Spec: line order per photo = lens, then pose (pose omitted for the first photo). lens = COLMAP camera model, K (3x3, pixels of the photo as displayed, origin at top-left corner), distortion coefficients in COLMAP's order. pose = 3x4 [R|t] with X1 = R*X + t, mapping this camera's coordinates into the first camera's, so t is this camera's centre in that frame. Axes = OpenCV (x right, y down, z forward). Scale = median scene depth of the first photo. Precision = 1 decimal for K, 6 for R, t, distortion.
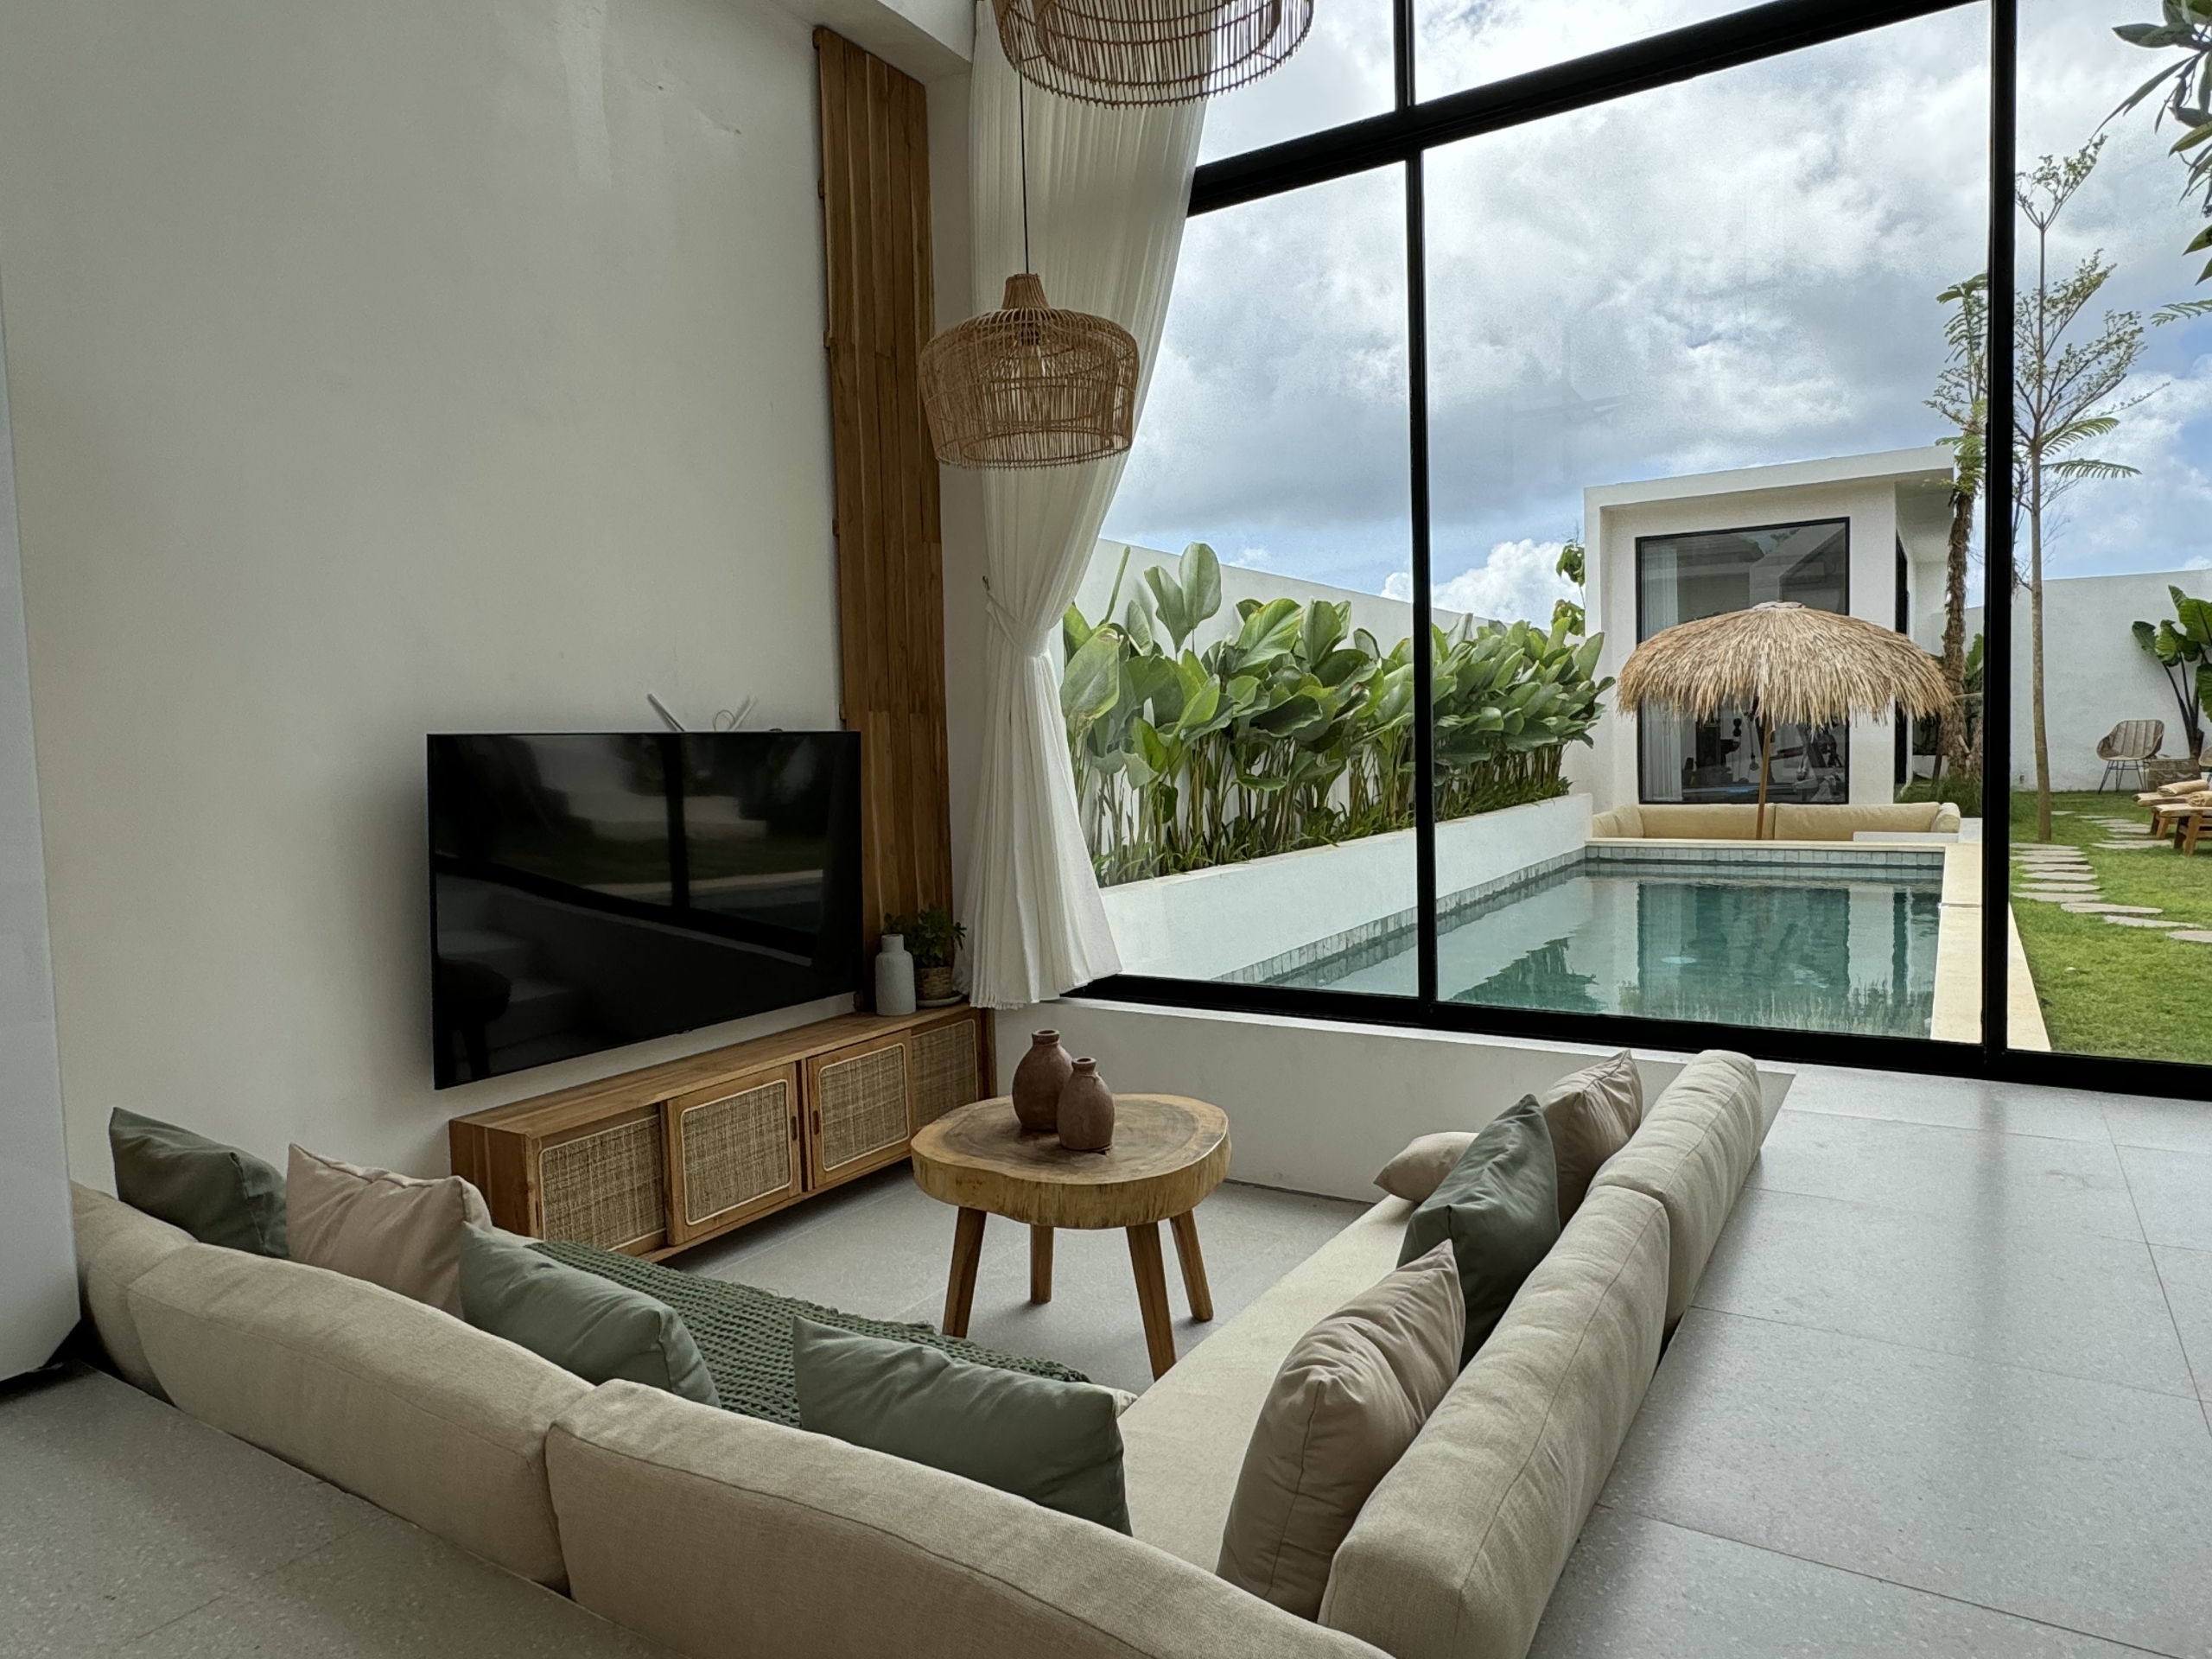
lens RADIAL K [[1366.0, 0, 1098.3], [0, 1366.0, 824.4], [0, 0, 1]] dist [0.003019, 0.000419]
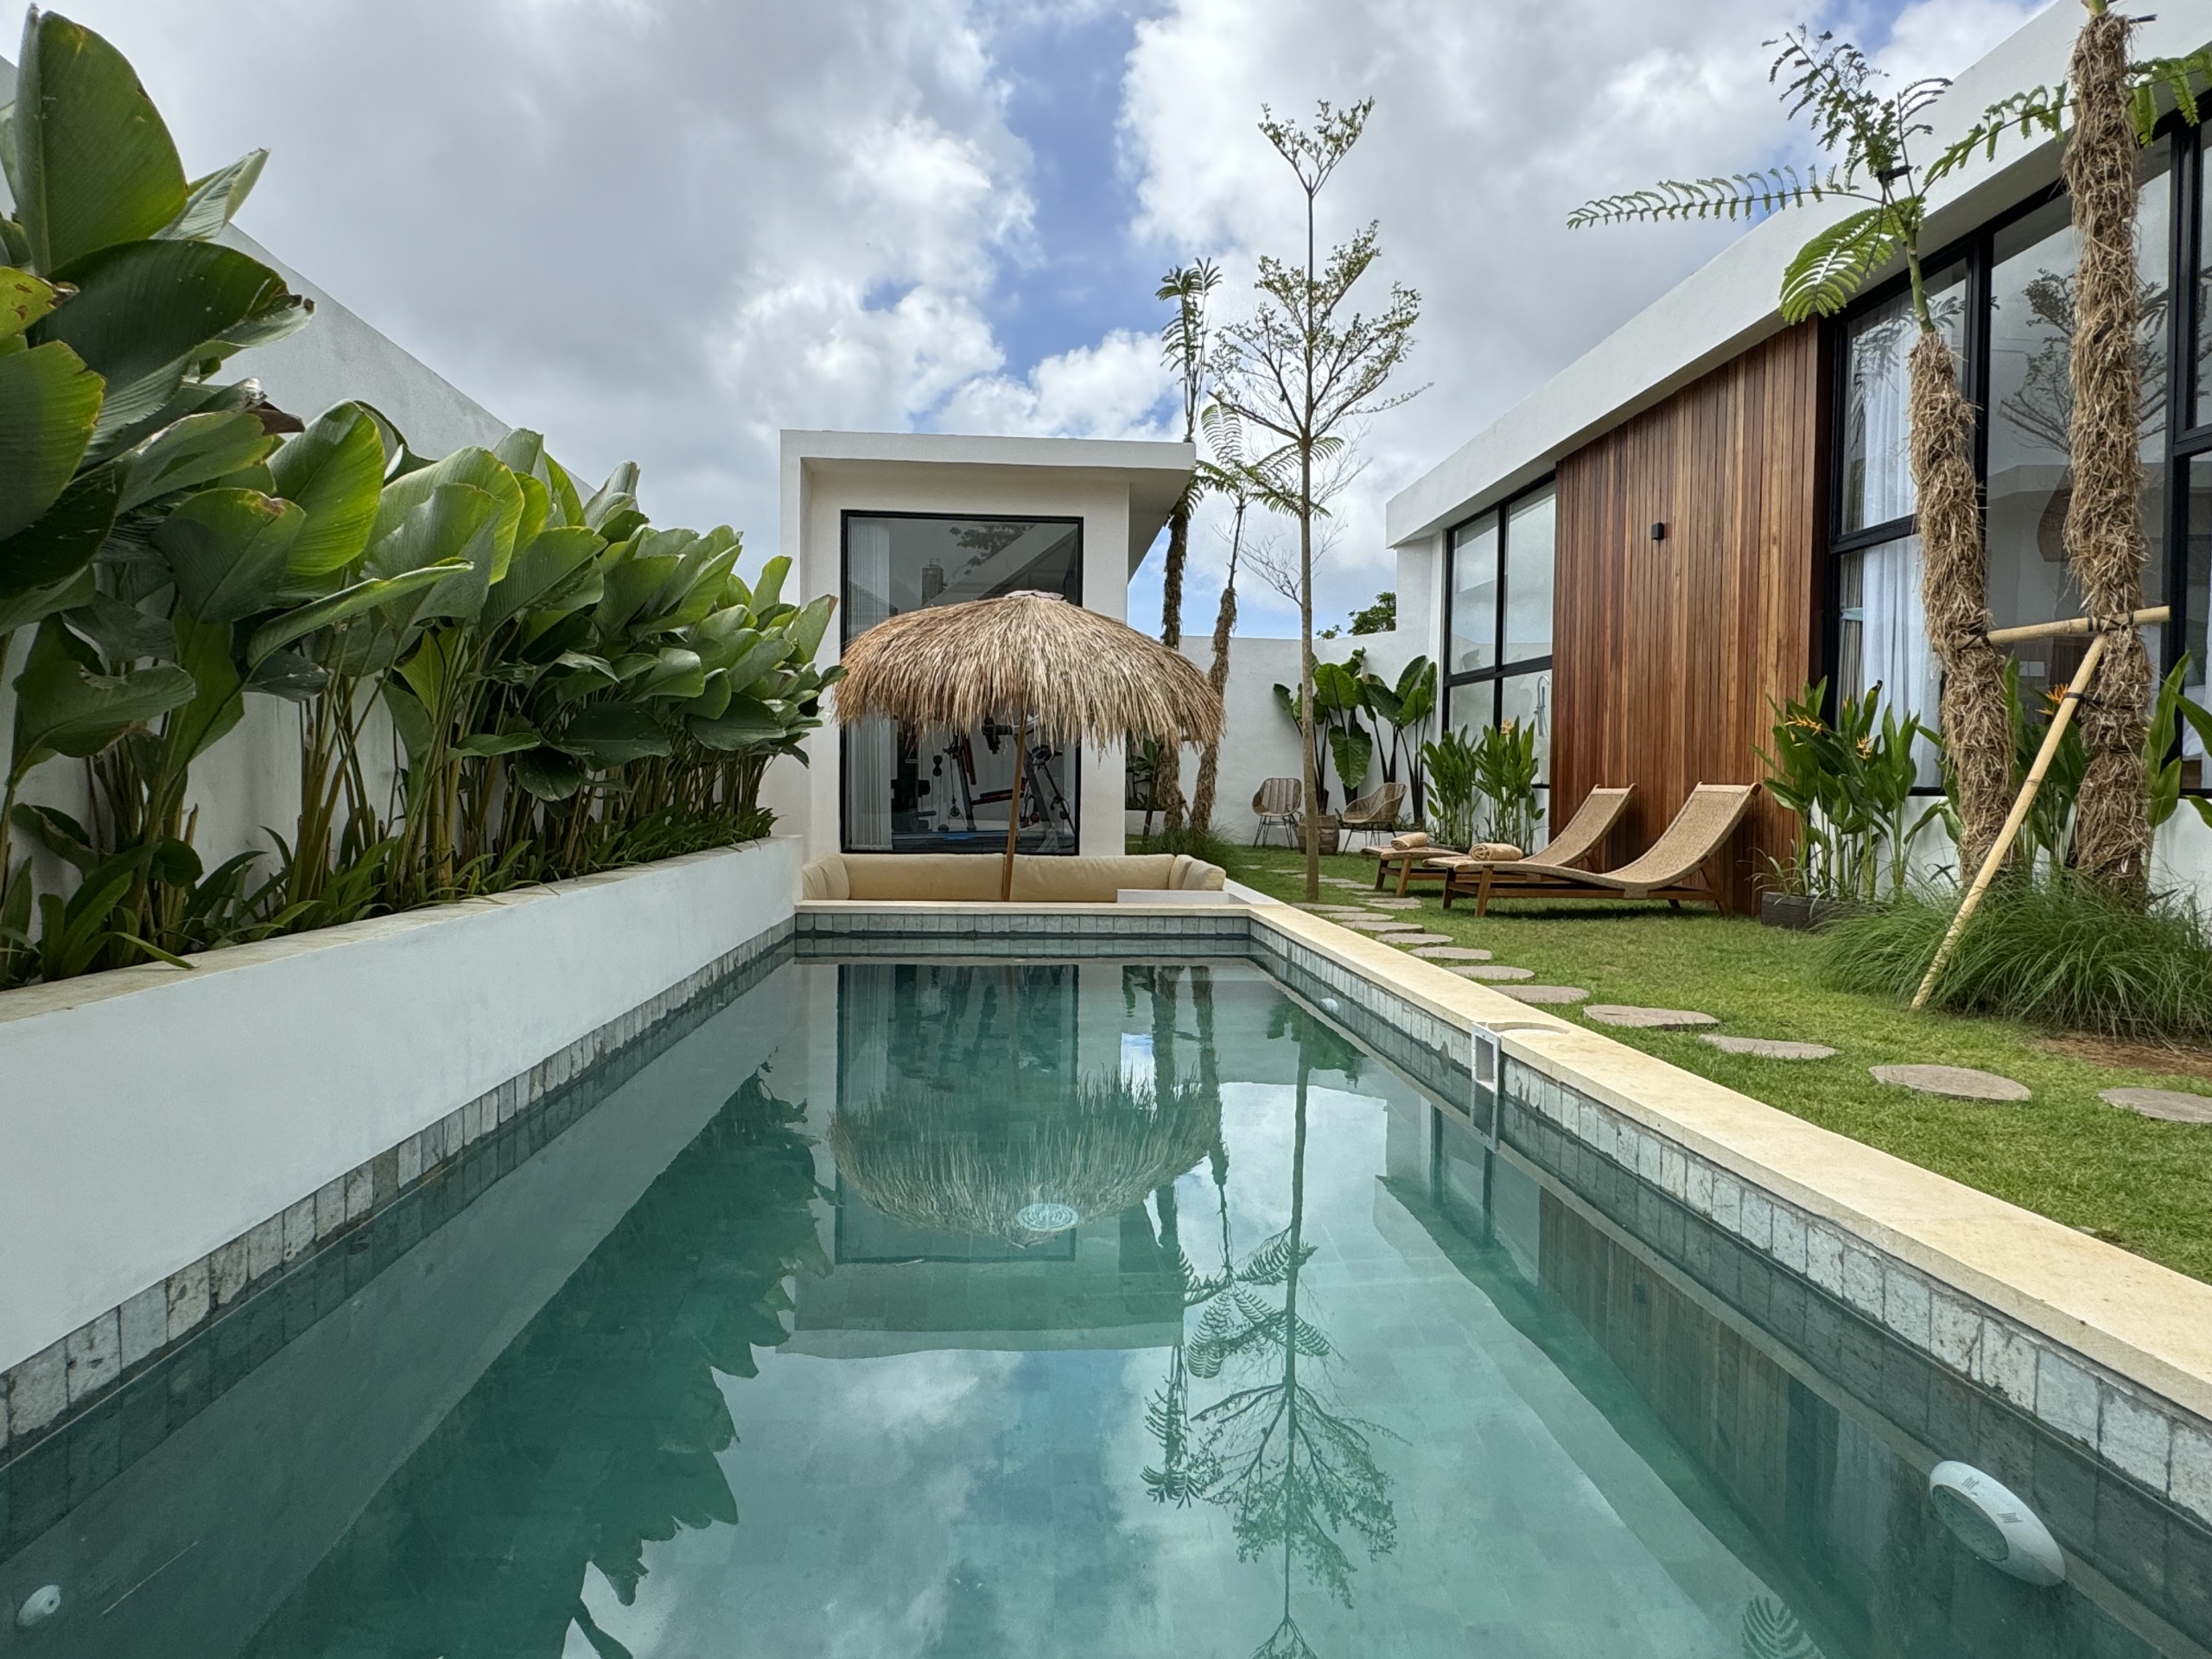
lens RADIAL K [[1299.0, 0, 1104.0], [0, 1299.0, 811.7], [0, 0, 1]] dist [0.002568, -0.001136]
pose [[0.807702, 0.029946, 0.588830, 0.177646], [-0.000843, 0.998767, -0.049639, -0.004170], [-0.589590, 0.039597, 0.806731, 0.686710]]
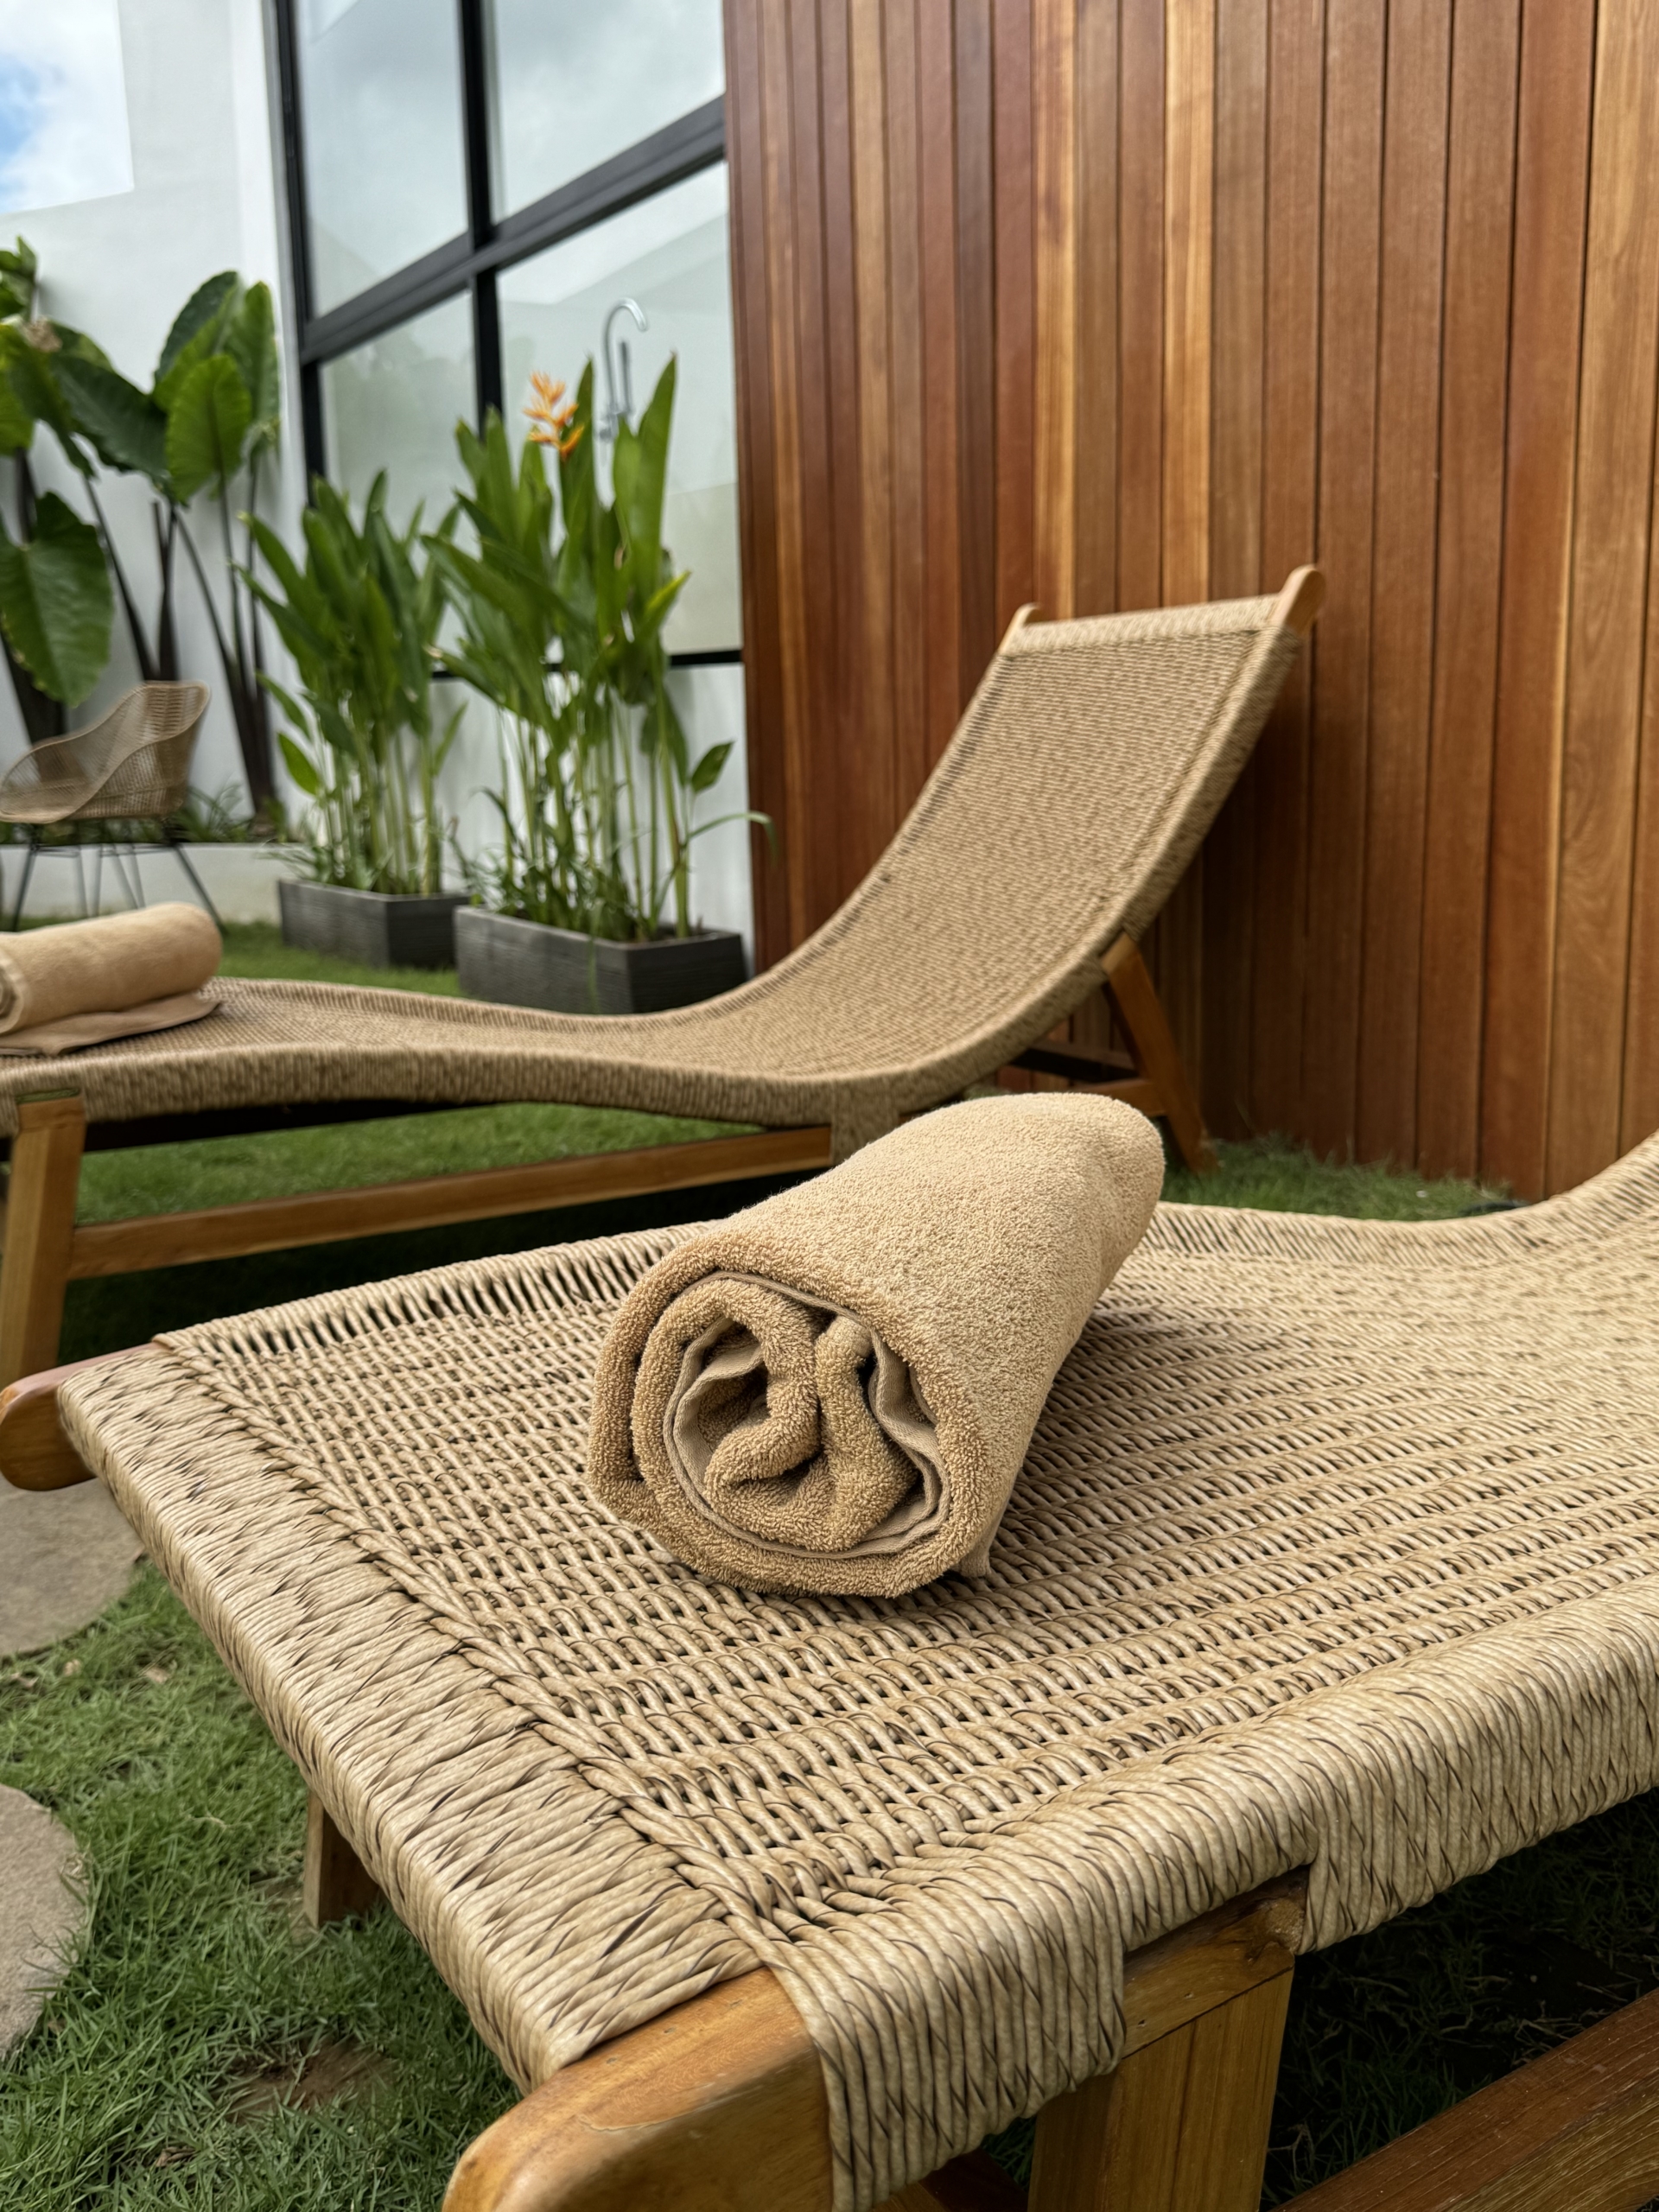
lens RADIAL K [[1815.6, 0, 835.8], [0, 1815.6, 1113.9], [0, 0, 1]] dist [0.138811, -0.232397]
pose [[0.419562, -0.155410, 0.894324, 1.100357], [0.062255, 0.987842, 0.142454, -0.056420], [-0.905589, -0.004092, 0.424136, 1.430274]]
